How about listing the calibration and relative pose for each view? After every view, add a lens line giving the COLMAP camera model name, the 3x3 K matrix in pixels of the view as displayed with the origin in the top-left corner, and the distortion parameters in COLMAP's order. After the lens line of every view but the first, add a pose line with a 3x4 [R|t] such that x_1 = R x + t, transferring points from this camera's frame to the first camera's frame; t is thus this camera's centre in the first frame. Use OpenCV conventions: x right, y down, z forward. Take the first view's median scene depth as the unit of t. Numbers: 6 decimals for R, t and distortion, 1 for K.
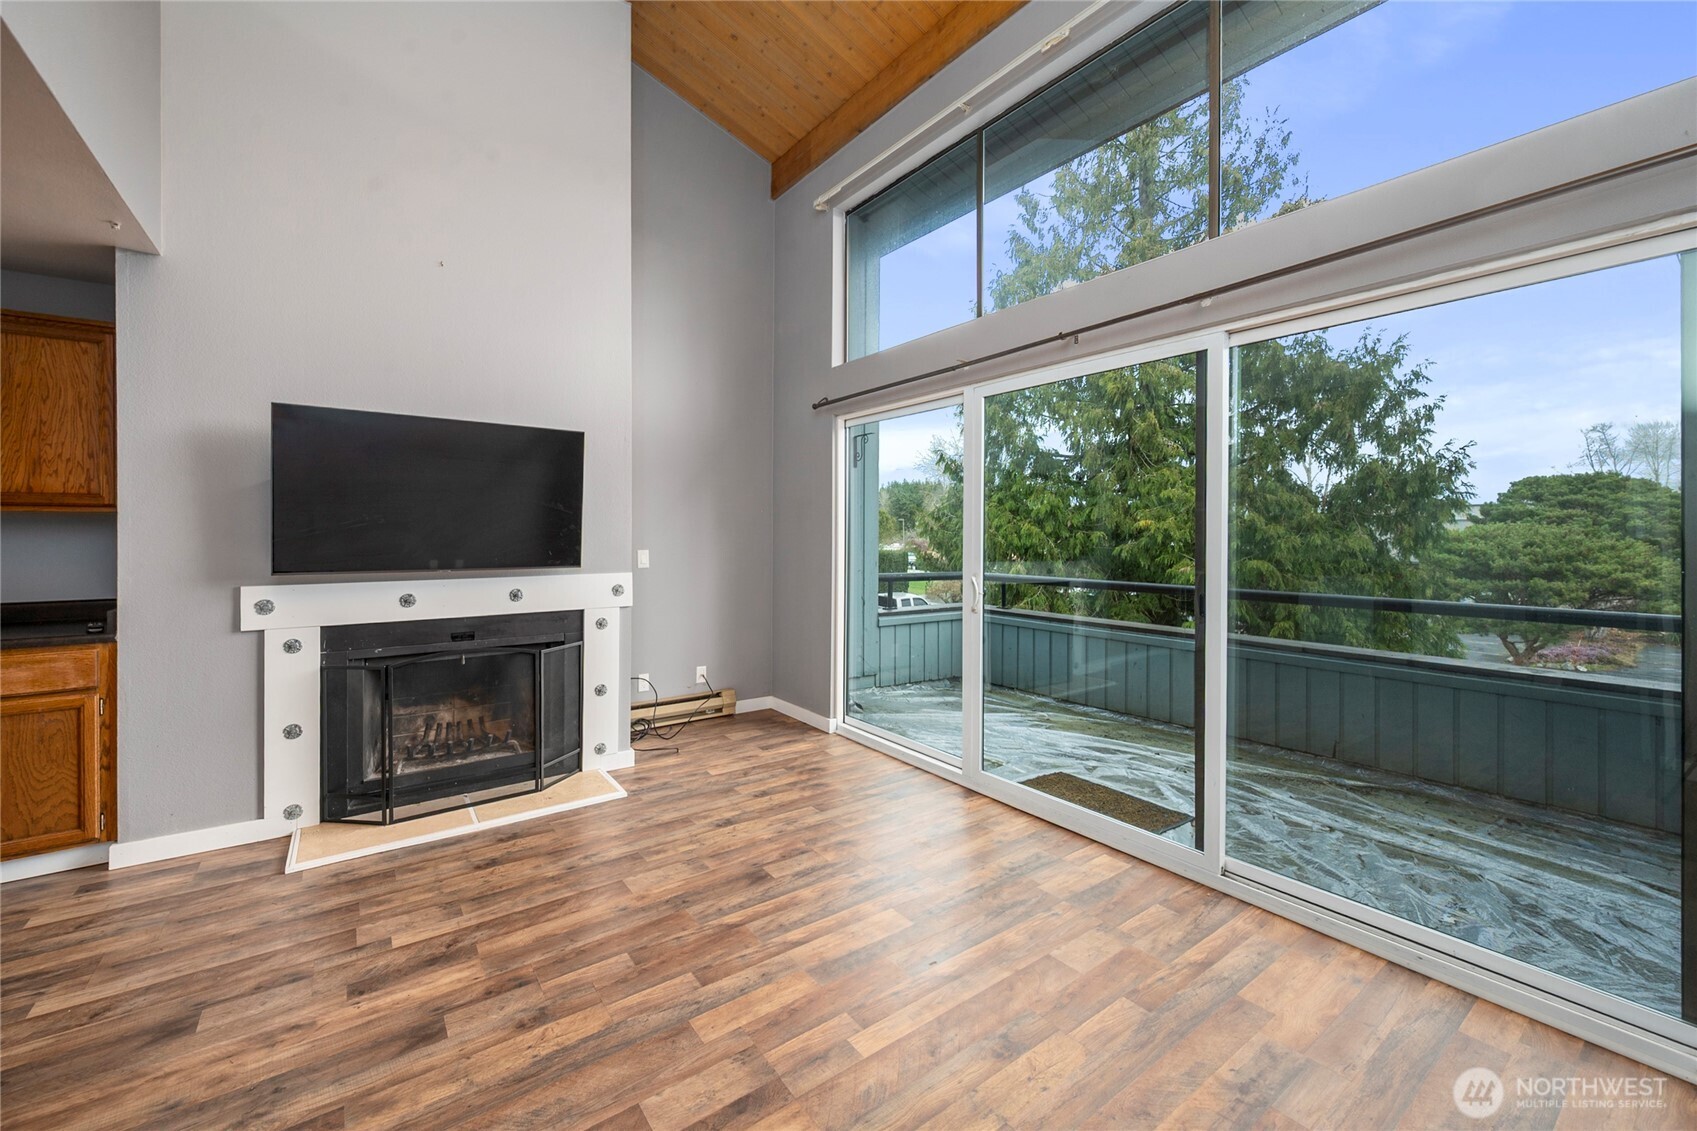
lens RADIAL K [[679.5, 0, 846.6], [0, 679.5, 540.6], [0, 0, 1]] dist [0.001376, -0.000074]
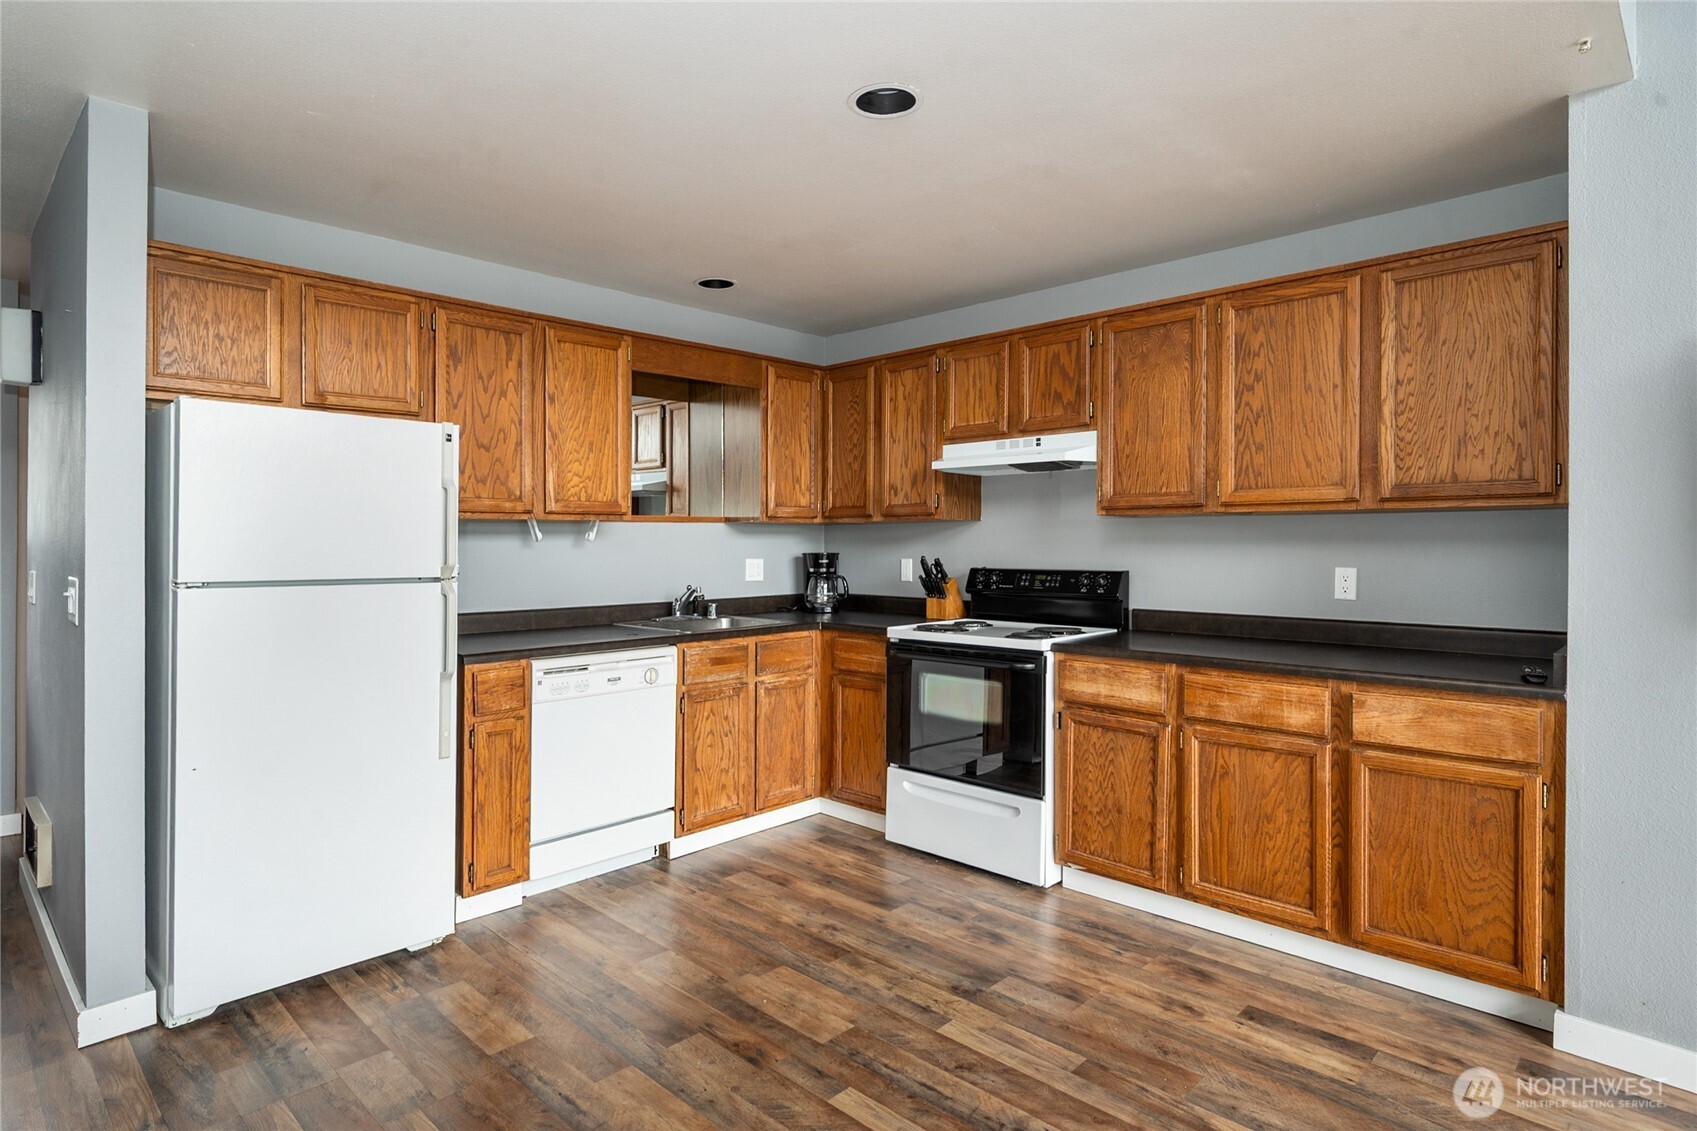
lens RADIAL K [[912.3, 0, 845.2], [0, 912.3, 542.9], [0, 0, 1]] dist [-0.001848, -0.000211]
pose [[0.167640, 0.001772, -0.985847, -0.309348], [-0.006986, 0.999975, 0.000610, 0.000765], [0.985824, 0.006785, 0.167648, 0.162741]]
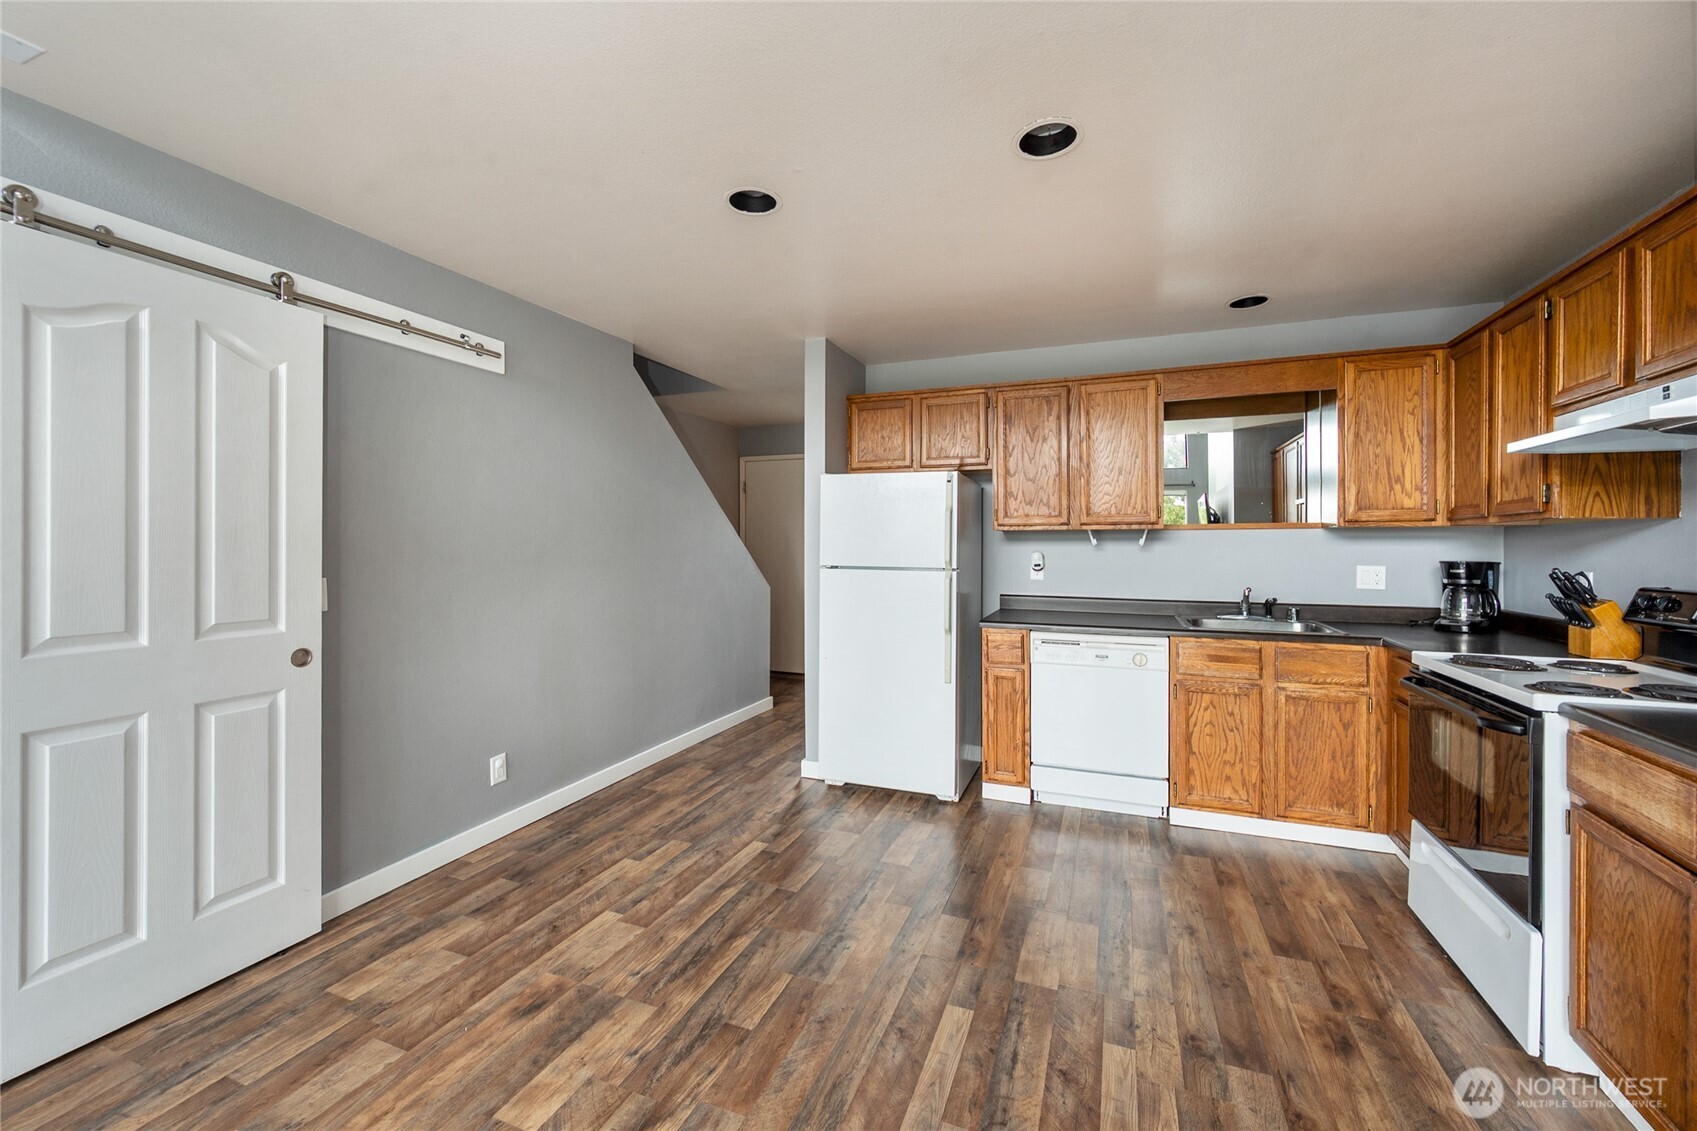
lens RADIAL K [[676.0, 0, 851.0], [0, 676.0, 543.0], [0, 0, 1]] dist [0.000156, -0.000085]
pose [[-0.847183, -0.003017, -0.531293, -0.602186], [-0.006555, 0.999967, 0.004774, -0.006724], [0.531261, 0.007527, -0.847175, 0.793365]]
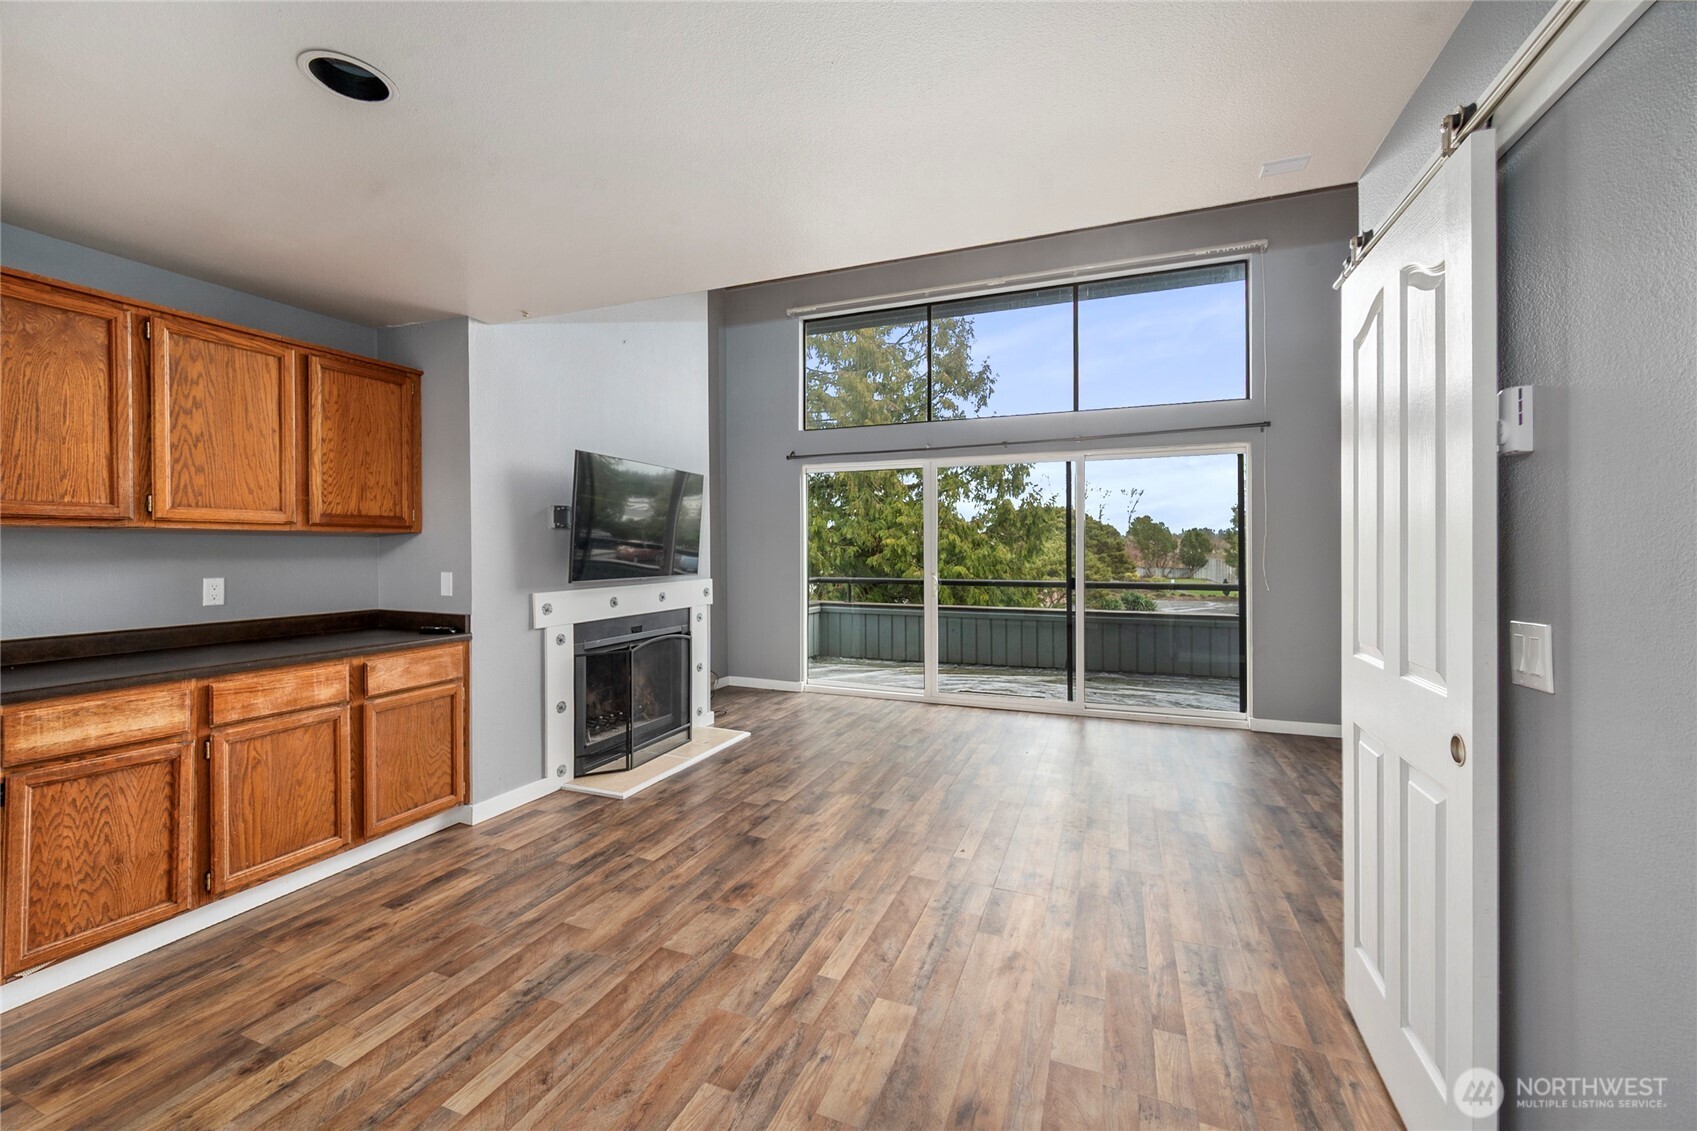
lens RADIAL K [[672.4, 0, 842.7], [0, 672.4, 555.1], [0, 0, 1]] dist [0.001118, 0.000030]
pose [[0.852429, -0.007323, 0.522792, -1.064207], [0.007177, 0.999972, 0.002305, -0.001378], [-0.522794, 0.001787, 0.852457, -0.356238]]
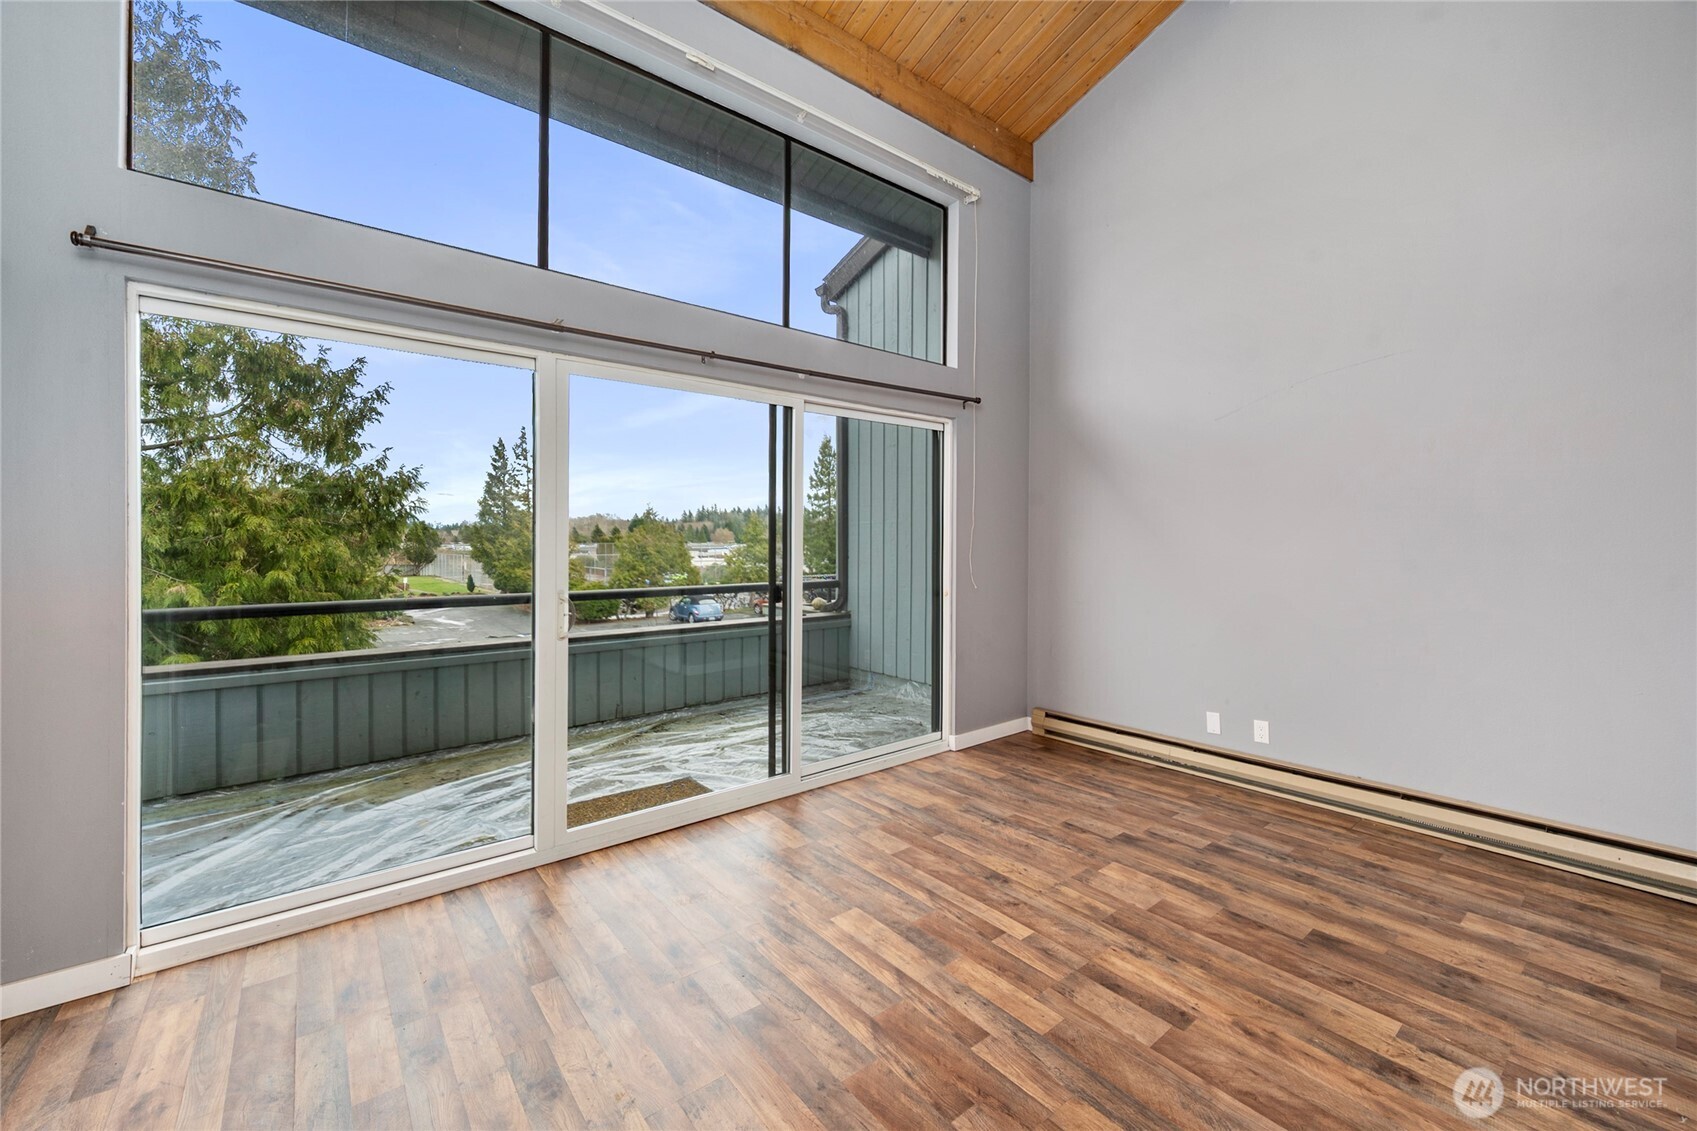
lens RADIAL K [[679.5, 0, 846.6], [0, 679.5, 540.6], [0, 0, 1]] dist [0.001376, -0.000074]
pose [[-0.044037, 0.002393, 0.999027, -0.782362], [0.007904, 0.999967, -0.002047, -0.008249], [-0.998999, 0.007807, -0.044054, 0.855502]]
